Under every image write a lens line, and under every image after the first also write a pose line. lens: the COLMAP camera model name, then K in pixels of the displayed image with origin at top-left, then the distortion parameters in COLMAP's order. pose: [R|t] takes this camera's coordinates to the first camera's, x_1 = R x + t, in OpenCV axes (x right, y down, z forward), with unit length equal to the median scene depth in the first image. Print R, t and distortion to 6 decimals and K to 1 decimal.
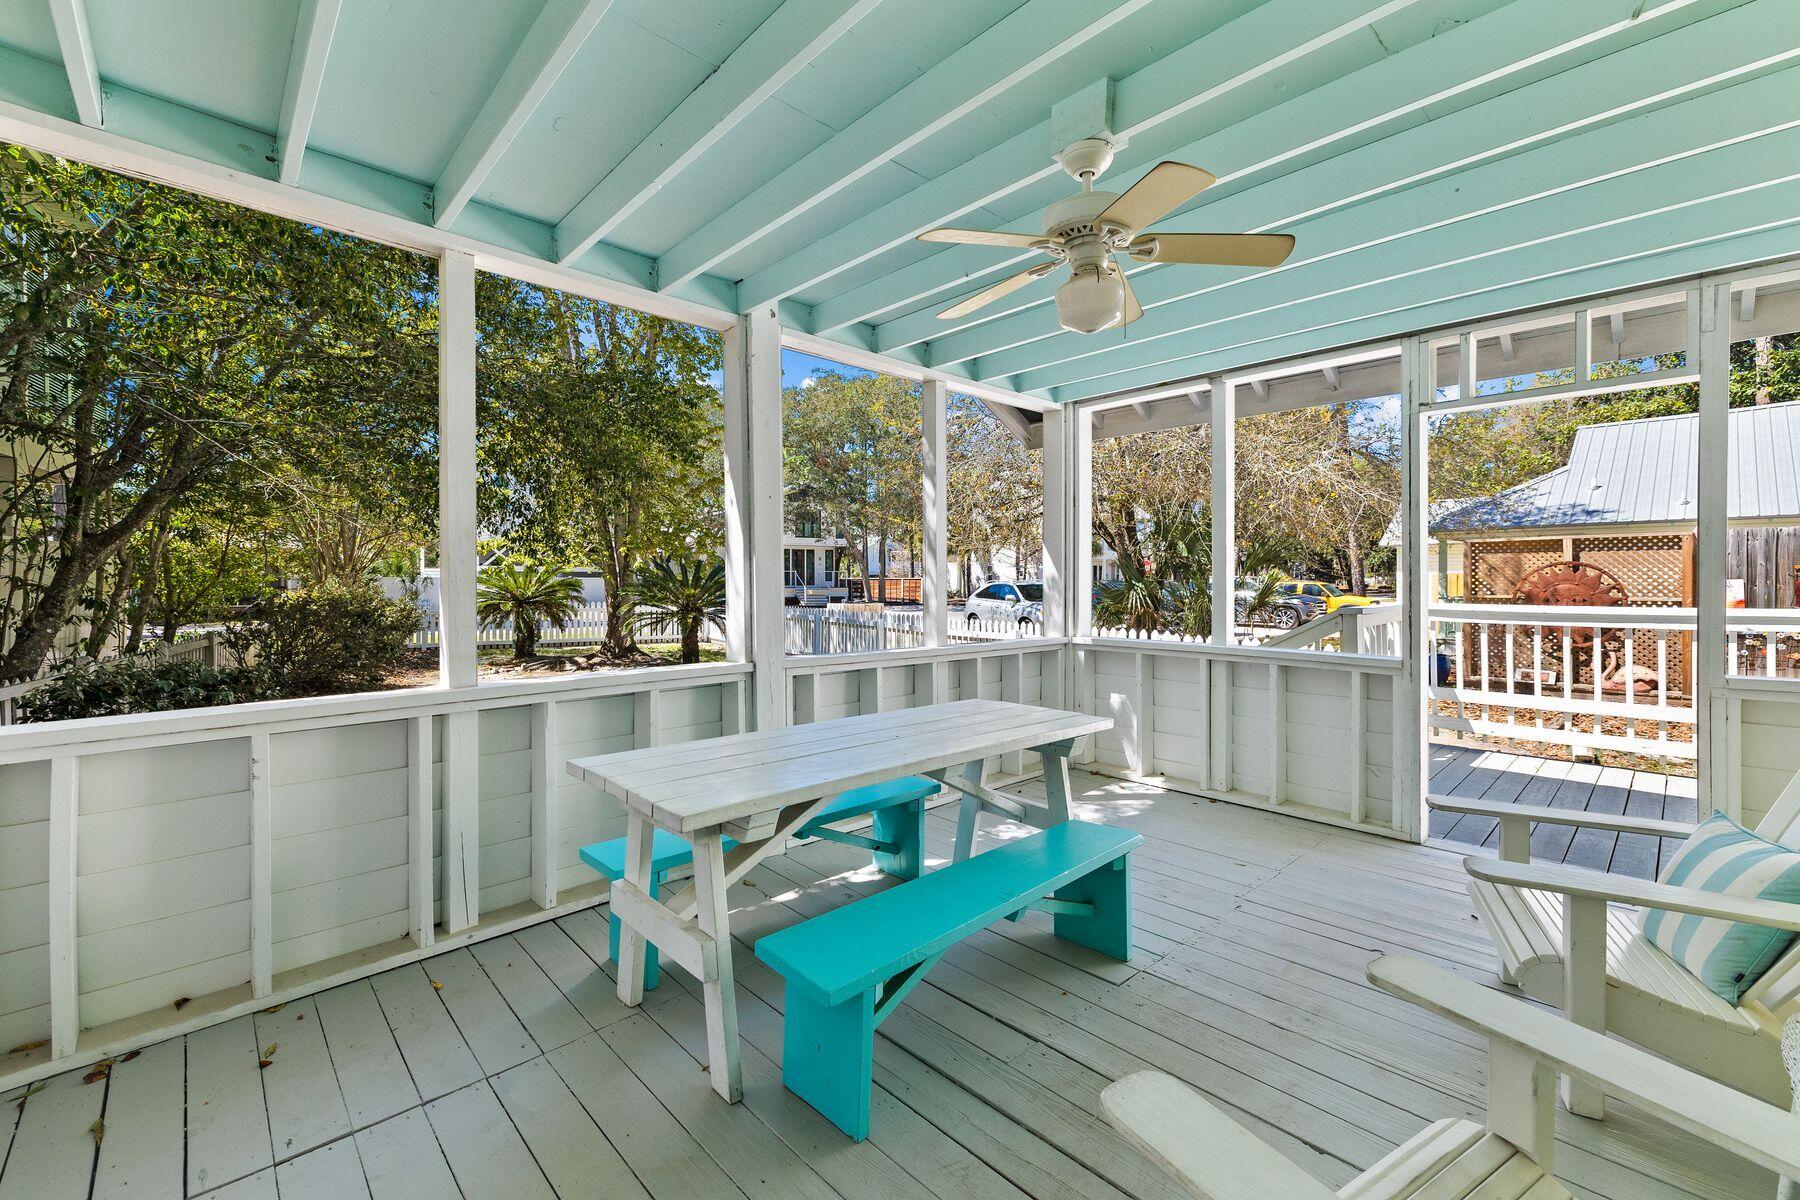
lens RADIAL K [[779.4, 0, 902.2], [0, 779.4, 594.0], [0, 0, 1]] dist [0.002070, 0.000484]
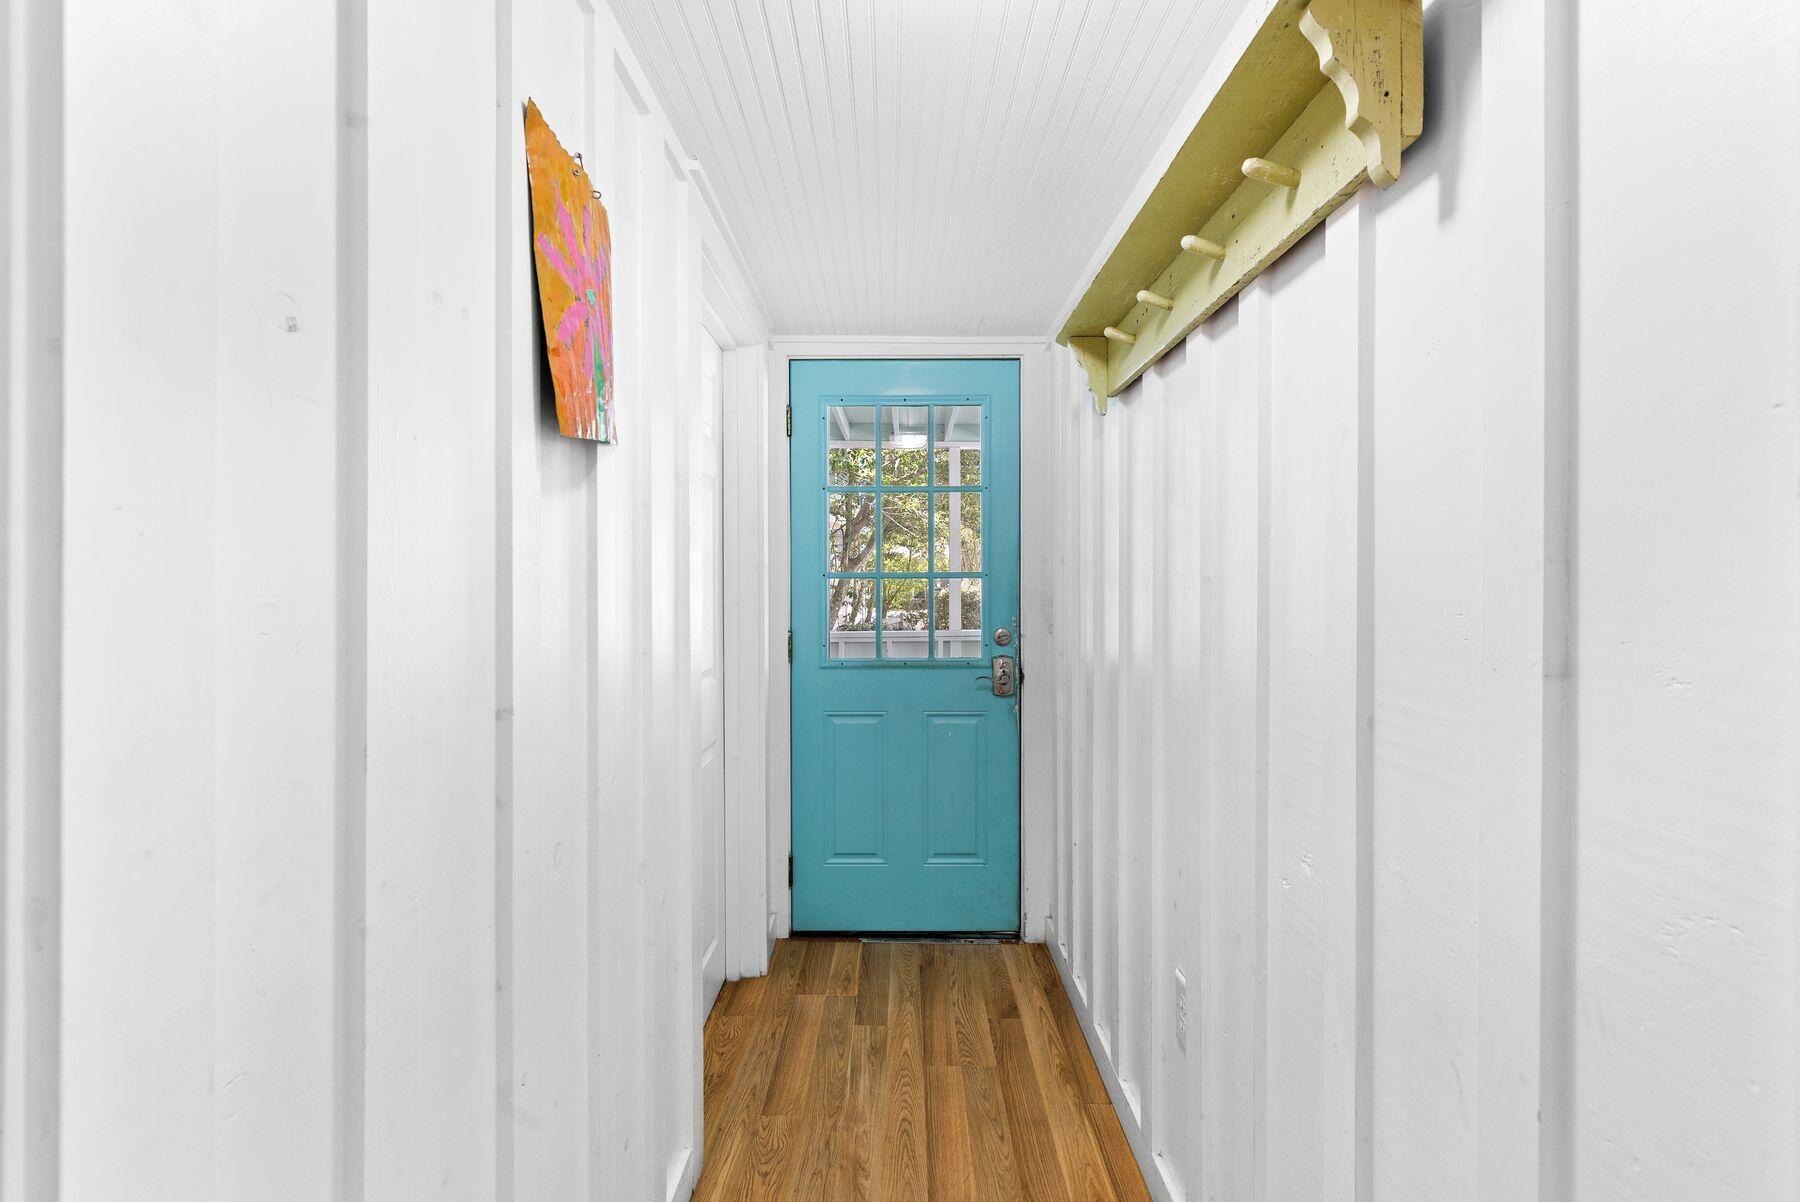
lens RADIAL K [[779.4, 0, 898.8], [0, 779.4, 595.2], [0, 0, 1]] dist [0.002070, 0.000484]
pose [[0.734901, -0.000185, -0.678175, 0.323166], [0.001358, 0.999998, 0.001199, 0.010115], [0.678173, -0.001802, 0.734900, -0.306993]]
